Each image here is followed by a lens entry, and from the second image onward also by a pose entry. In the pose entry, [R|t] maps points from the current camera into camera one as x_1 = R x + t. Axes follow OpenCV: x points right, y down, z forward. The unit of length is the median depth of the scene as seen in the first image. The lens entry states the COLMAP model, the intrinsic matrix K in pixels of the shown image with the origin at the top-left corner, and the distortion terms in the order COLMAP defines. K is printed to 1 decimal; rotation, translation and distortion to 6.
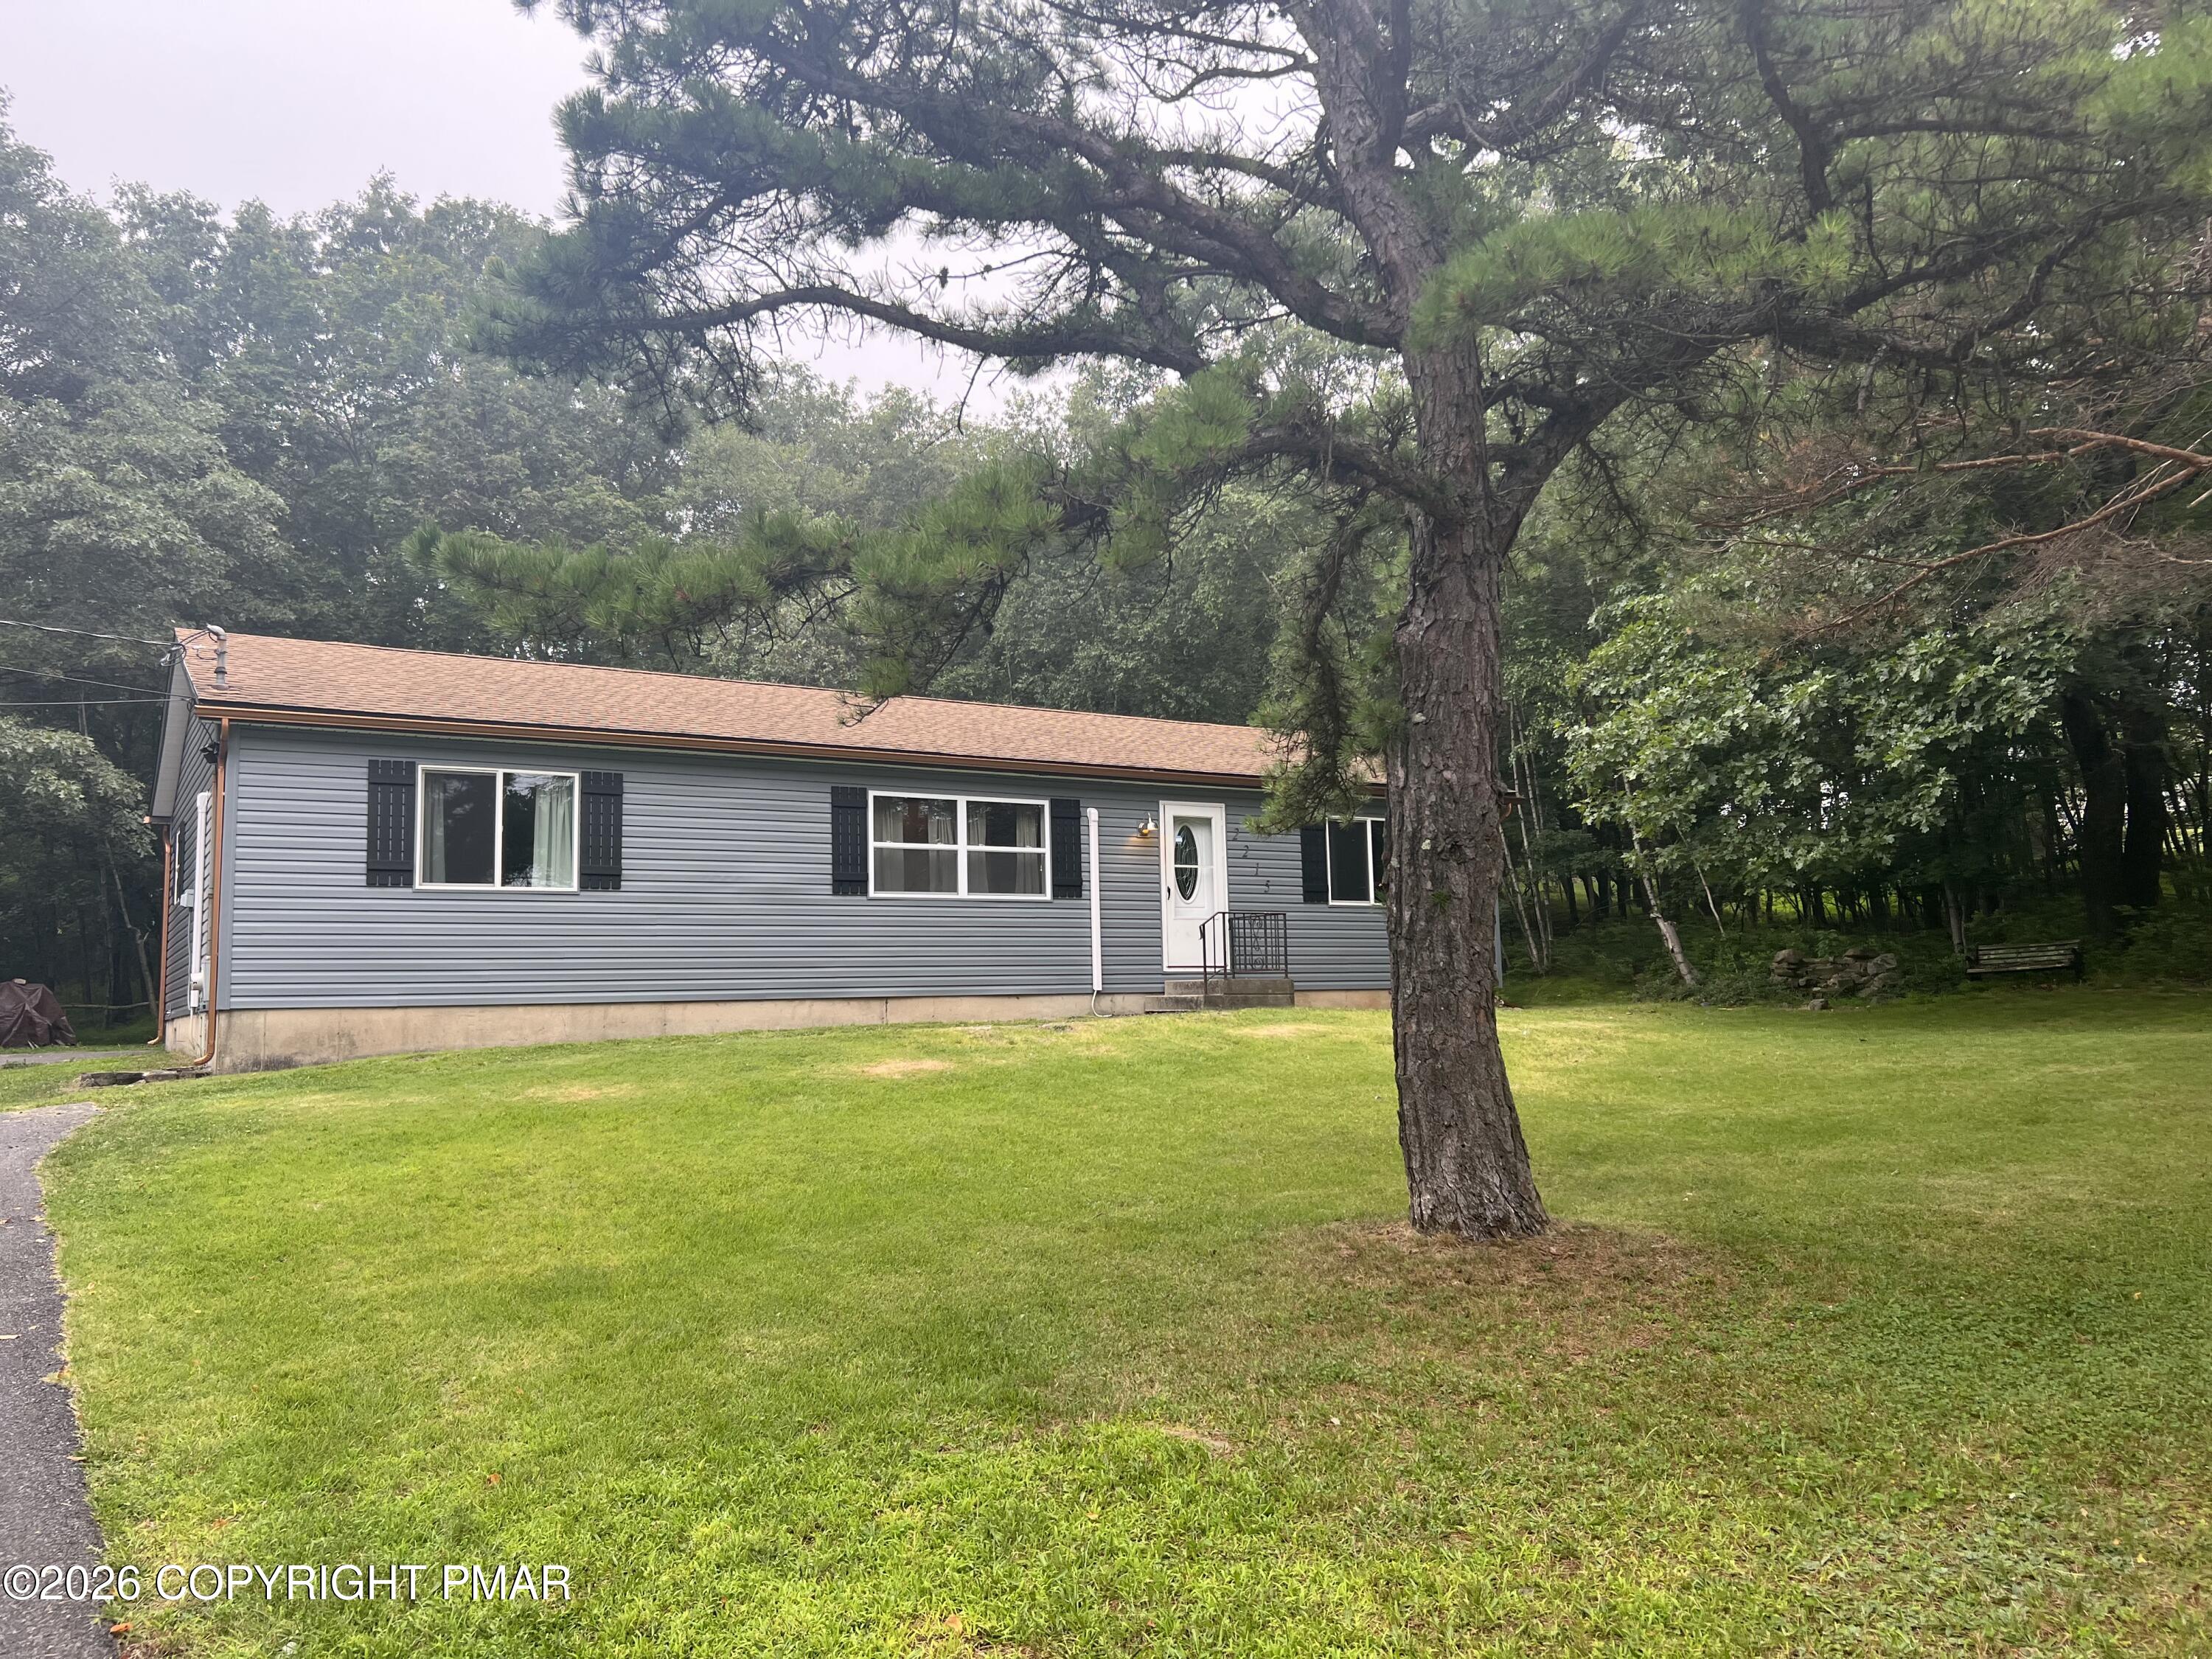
lens RADIAL K [[1682.6, 0, 1106.0], [0, 1682.6, 829.5], [0, 0, 1]] dist [0.080631, -0.076301]
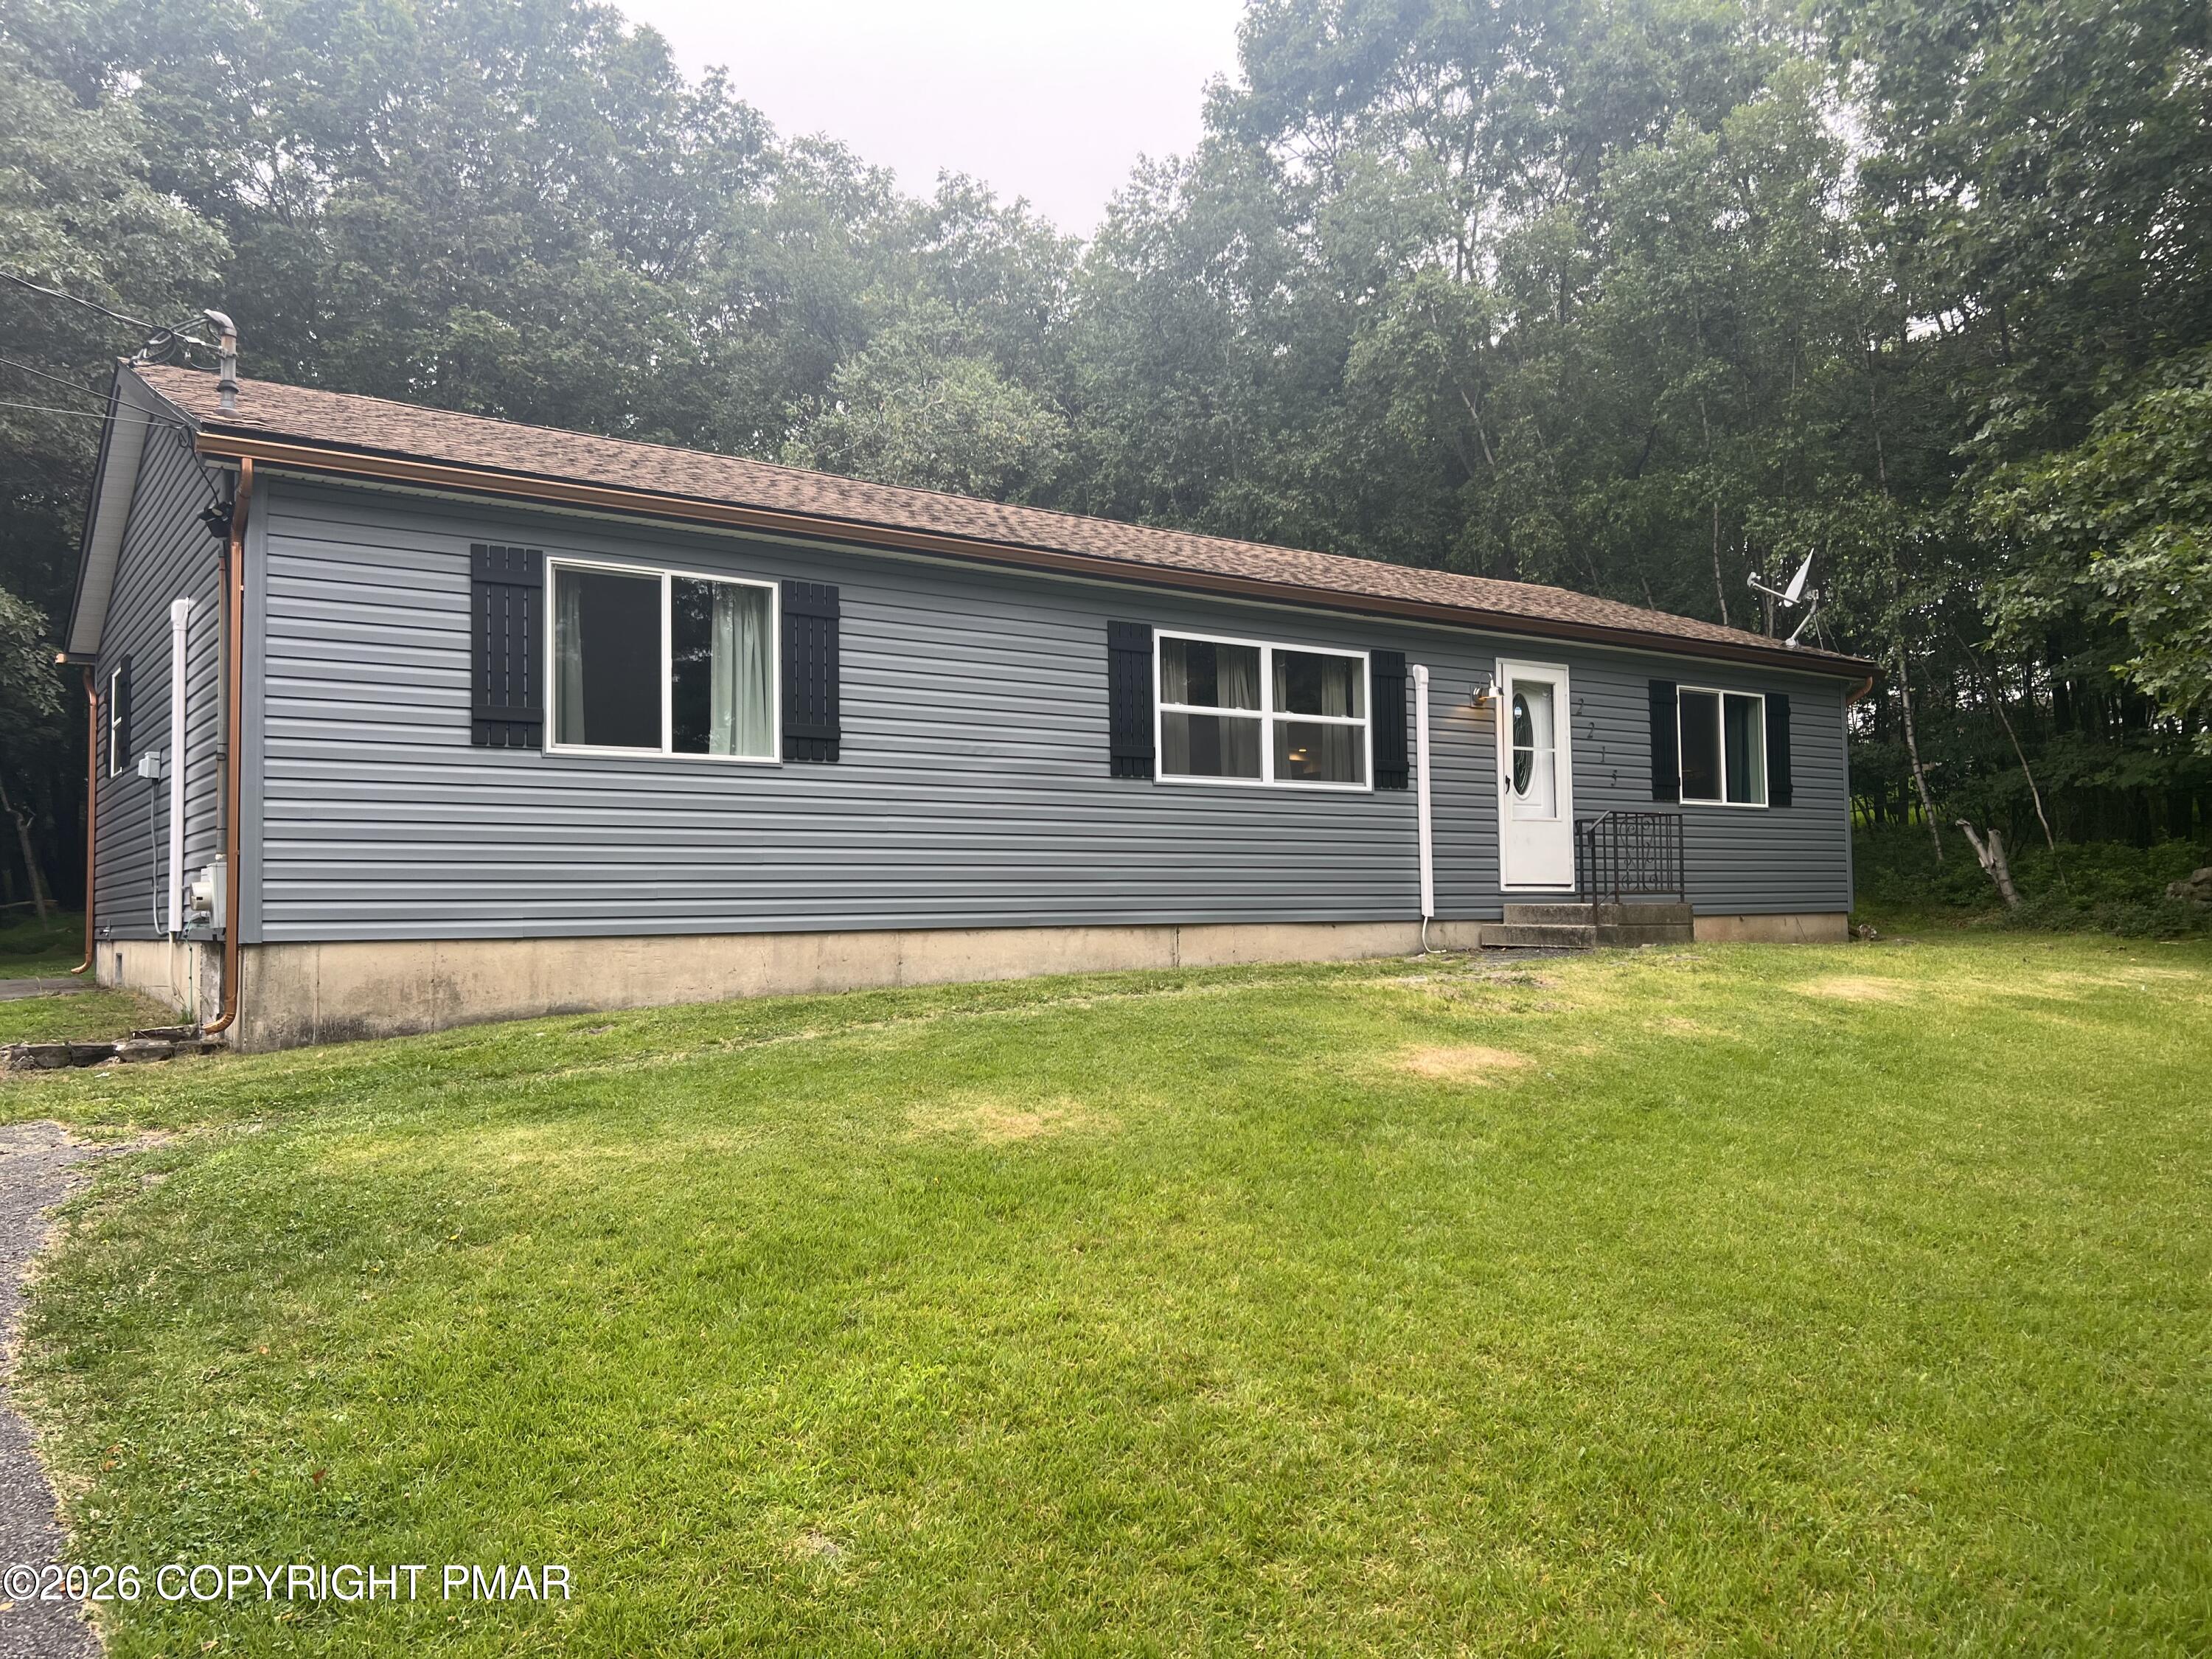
lens RADIAL K [[1682.6, 0, 1106.0], [0, 1682.6, 829.5], [0, 0, 1]] dist [0.080631, -0.076301]
pose [[0.997738, 0.013832, 0.065781, -0.200928], [-0.017605, 0.998212, 0.057130, 0.019797], [-0.064873, -0.058159, 0.996197, 0.299520]]
